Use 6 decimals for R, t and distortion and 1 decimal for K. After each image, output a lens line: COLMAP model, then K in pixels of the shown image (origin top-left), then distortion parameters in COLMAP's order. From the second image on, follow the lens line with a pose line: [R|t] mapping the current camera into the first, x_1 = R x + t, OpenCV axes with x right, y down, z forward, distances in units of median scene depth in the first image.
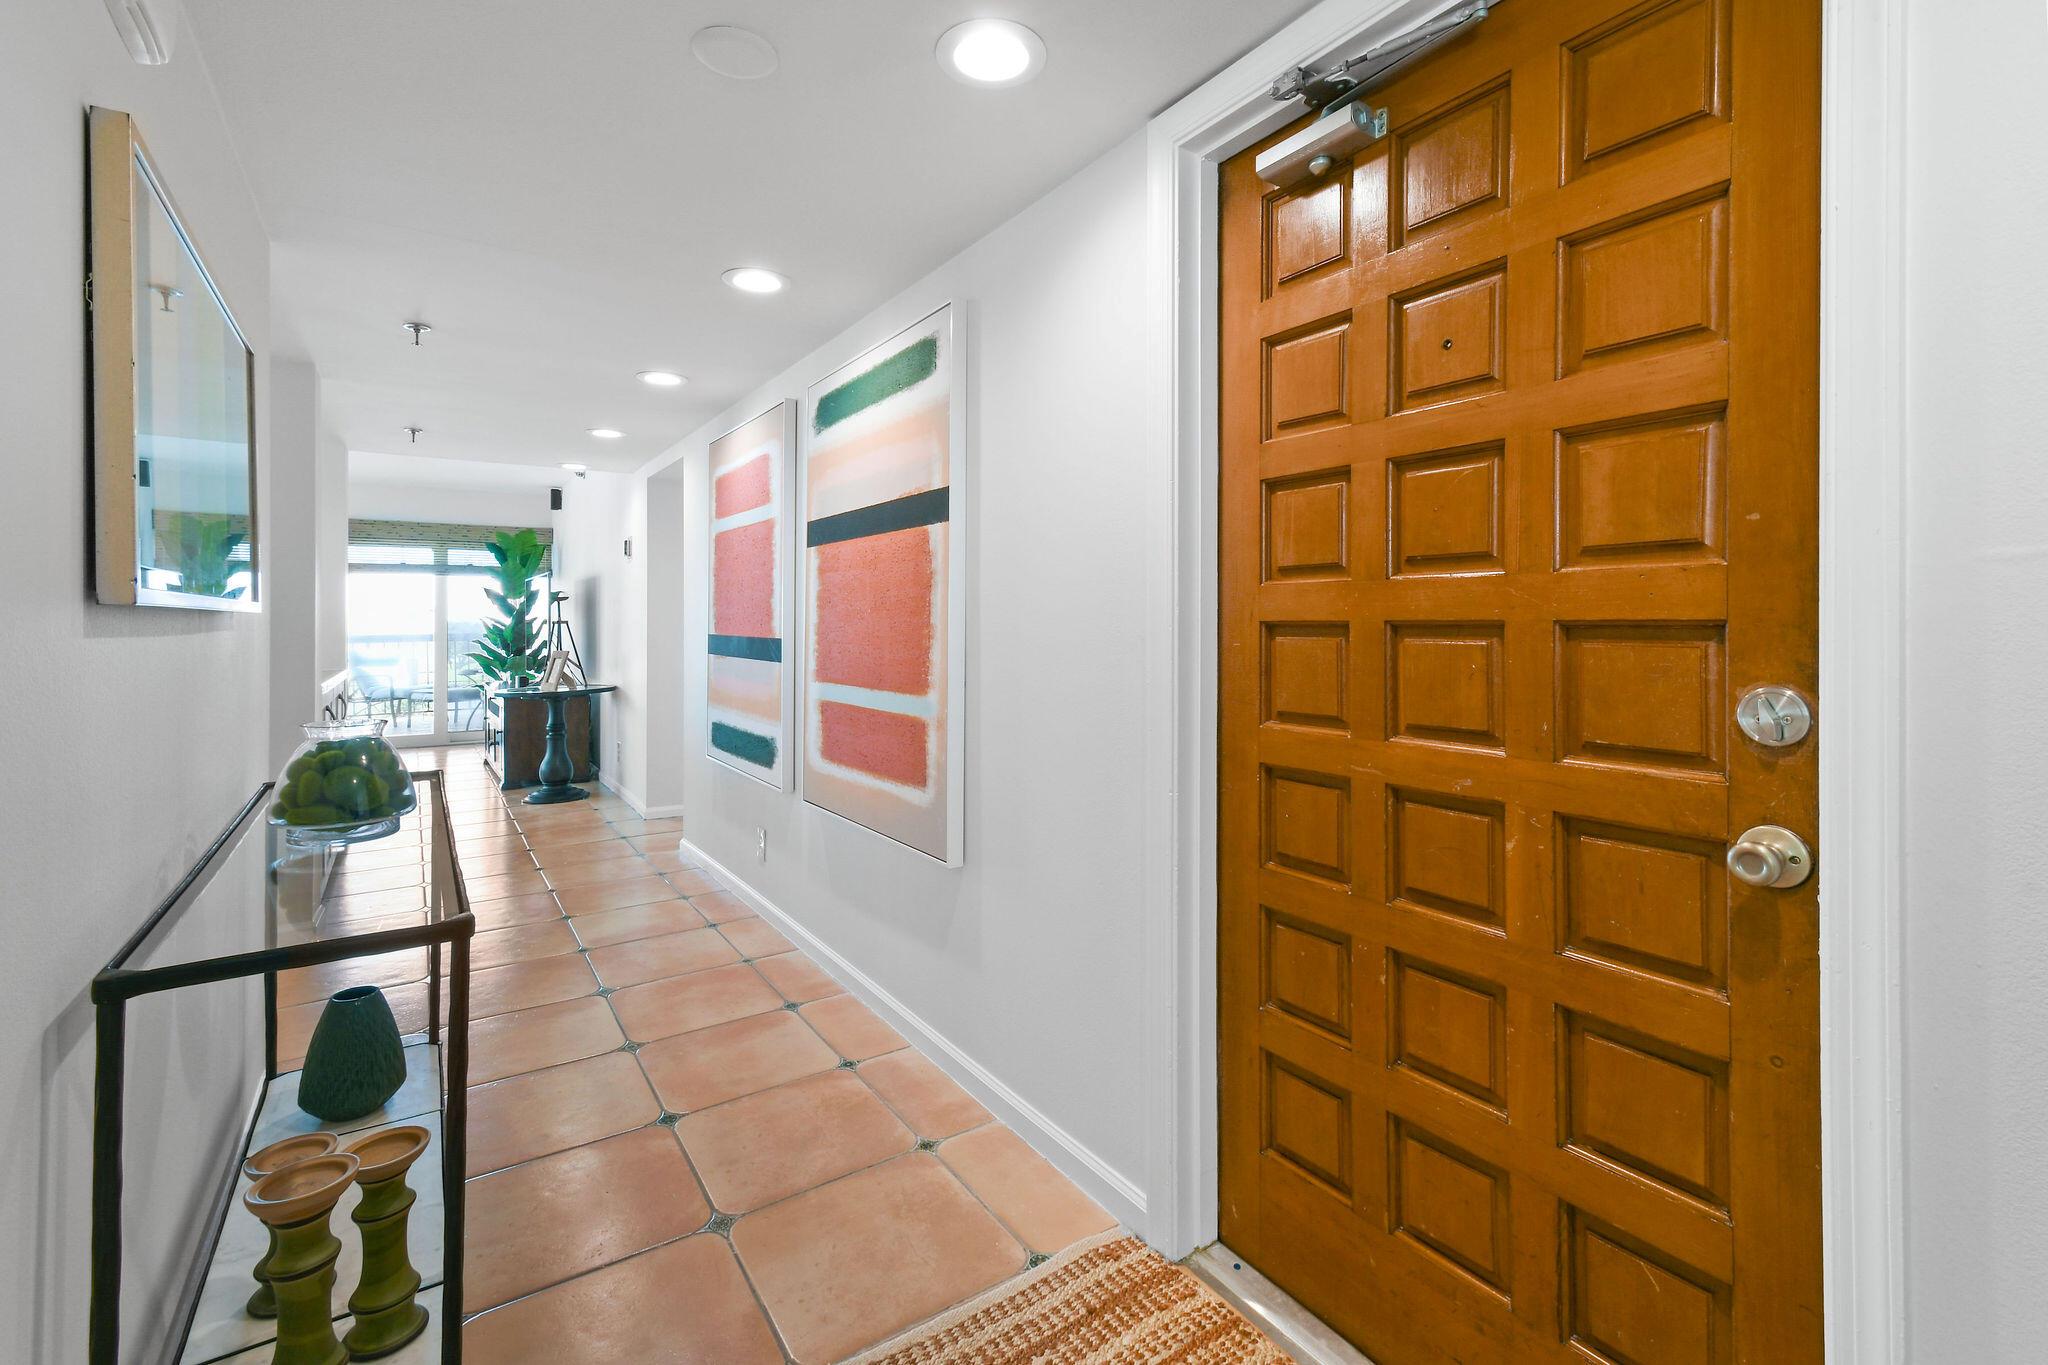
lens RADIAL K [[919.5, 0, 1035.6], [0, 919.5, 630.4], [0, 0, 1]] dist [0.001989, 0.000147]
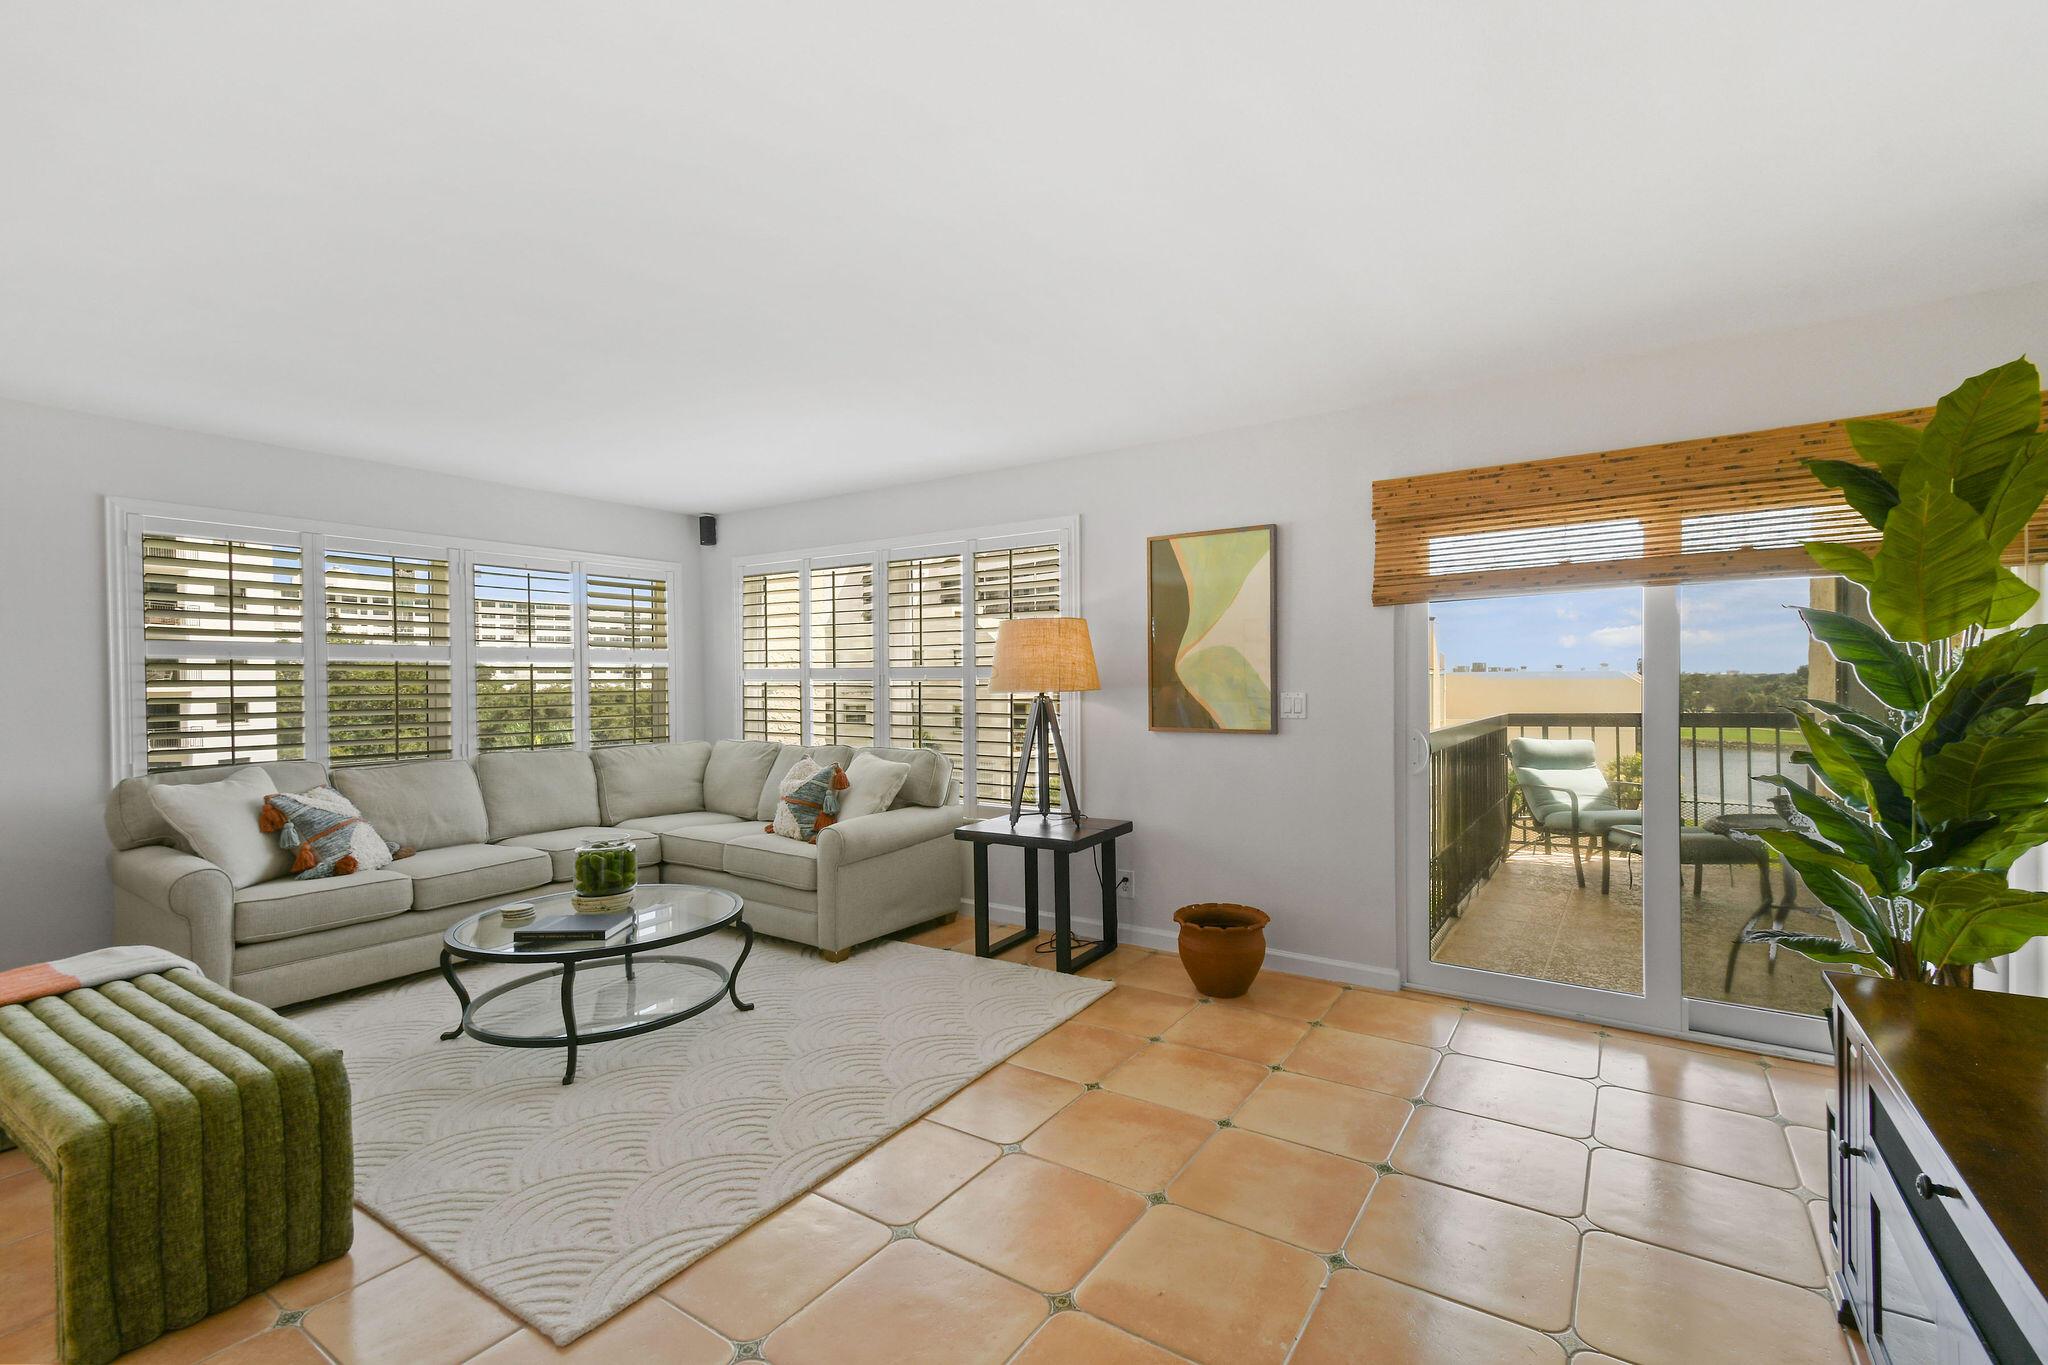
lens RADIAL K [[889.6, 0, 1052.5], [0, 889.6, 687.4], [0, 0, 1]] dist [0.002985, 0.000233]
pose [[0.380919, 0.000995, -0.924608, -0.422885], [0.002605, 0.999994, 0.002149, -0.020941], [0.924605, -0.003228, 0.380915, 0.658892]]
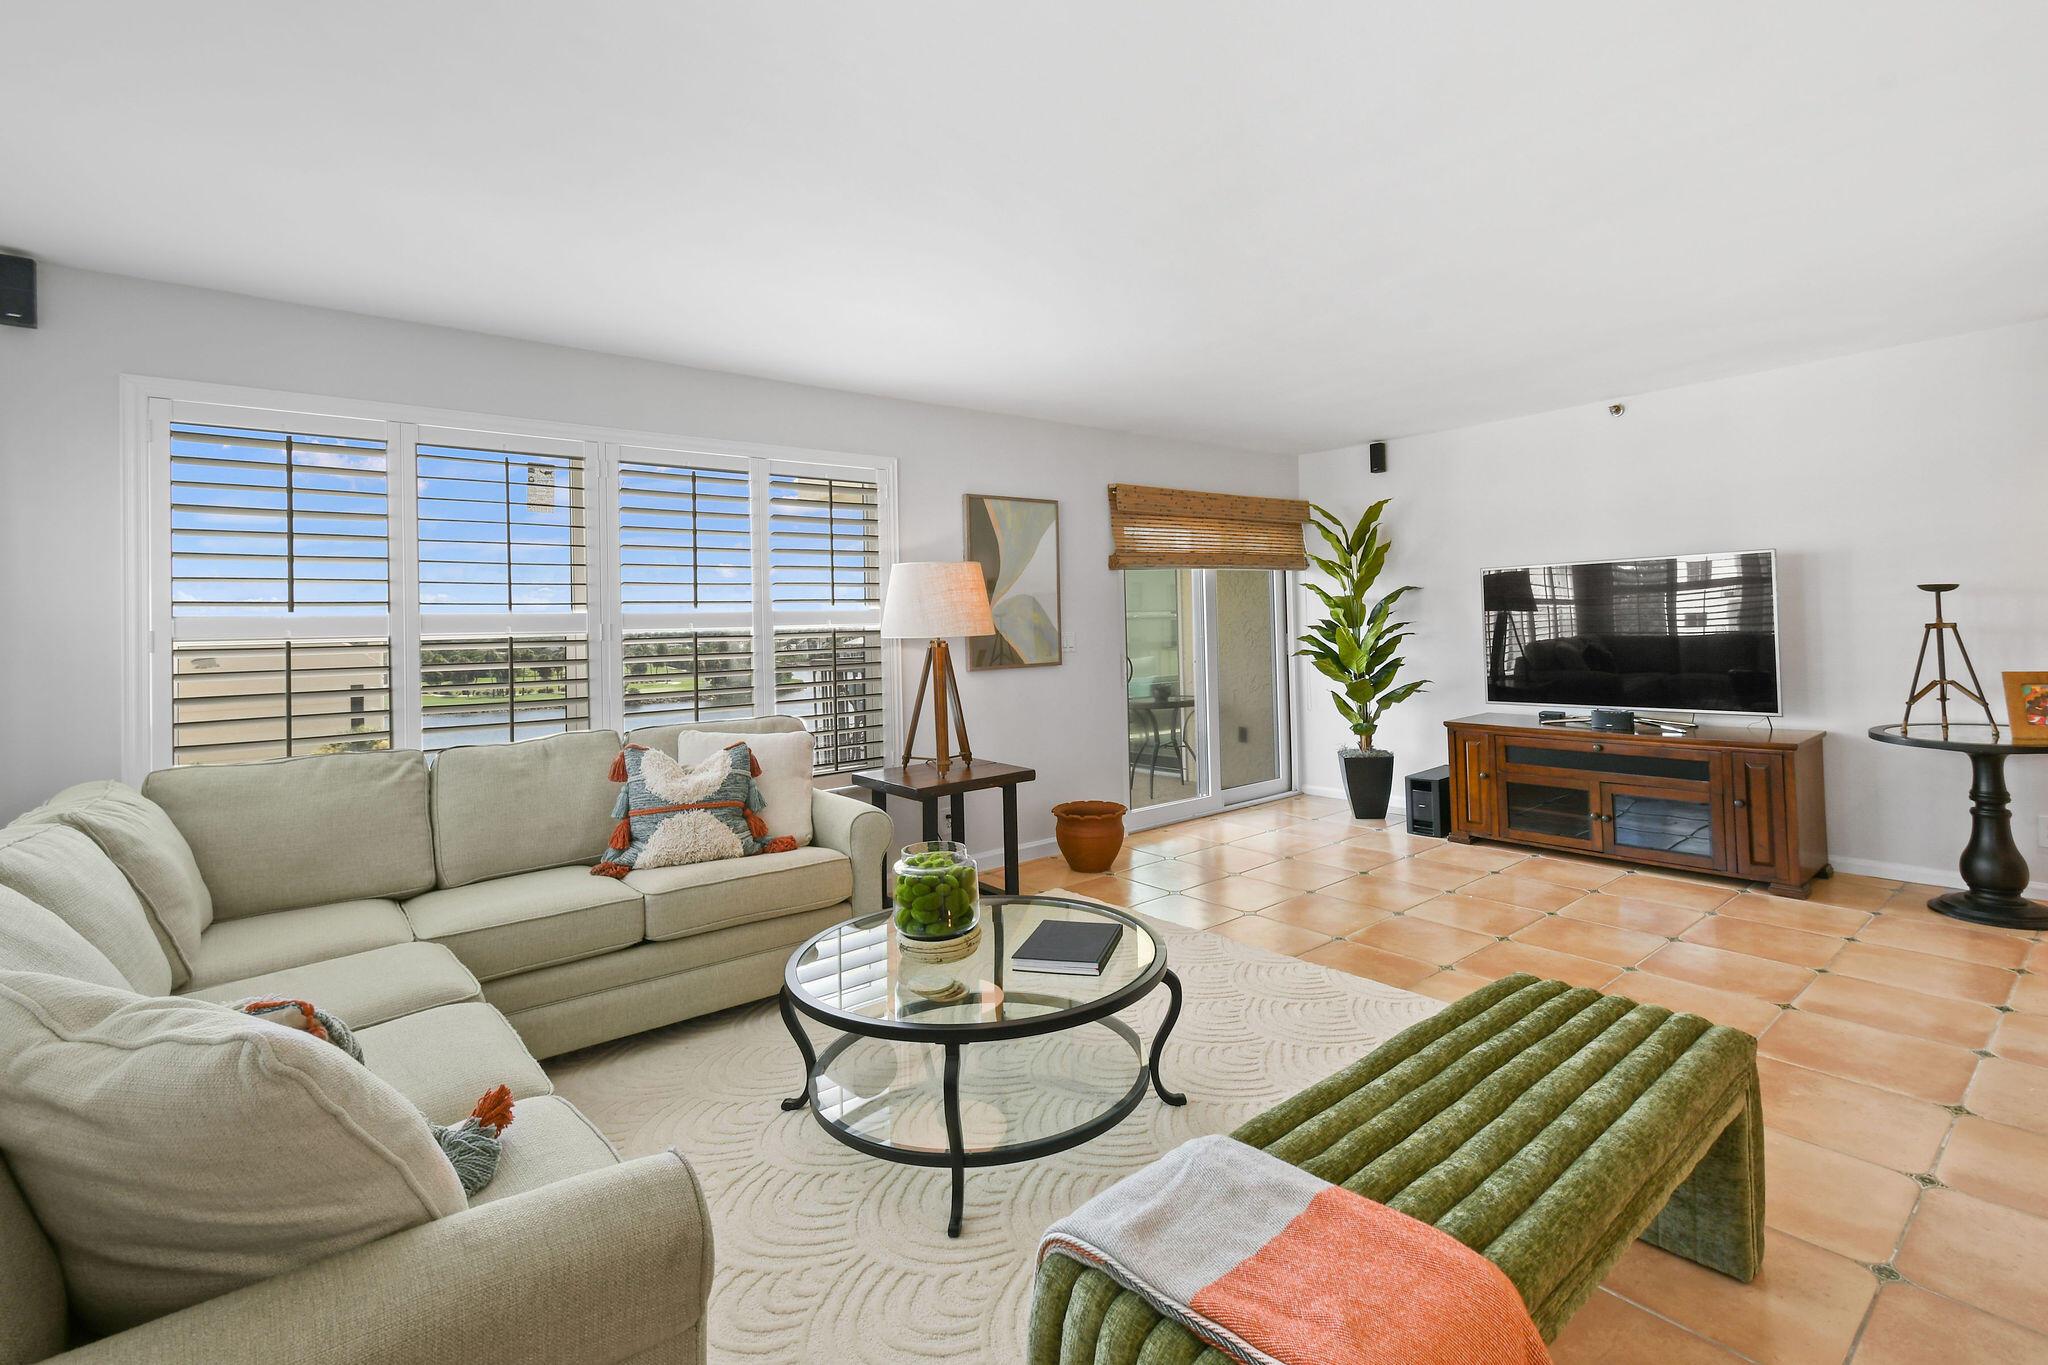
lens RADIAL K [[943.8, 0, 1032.1], [0, 943.8, 600.7], [0, 0, 1]] dist [0.001028, -0.000004]
pose [[0.995661, -0.027996, 0.088746, -0.886621], [0.030709, 0.999097, -0.029356, -0.019957], [-0.087844, 0.031954, 0.995622, 0.315246]]
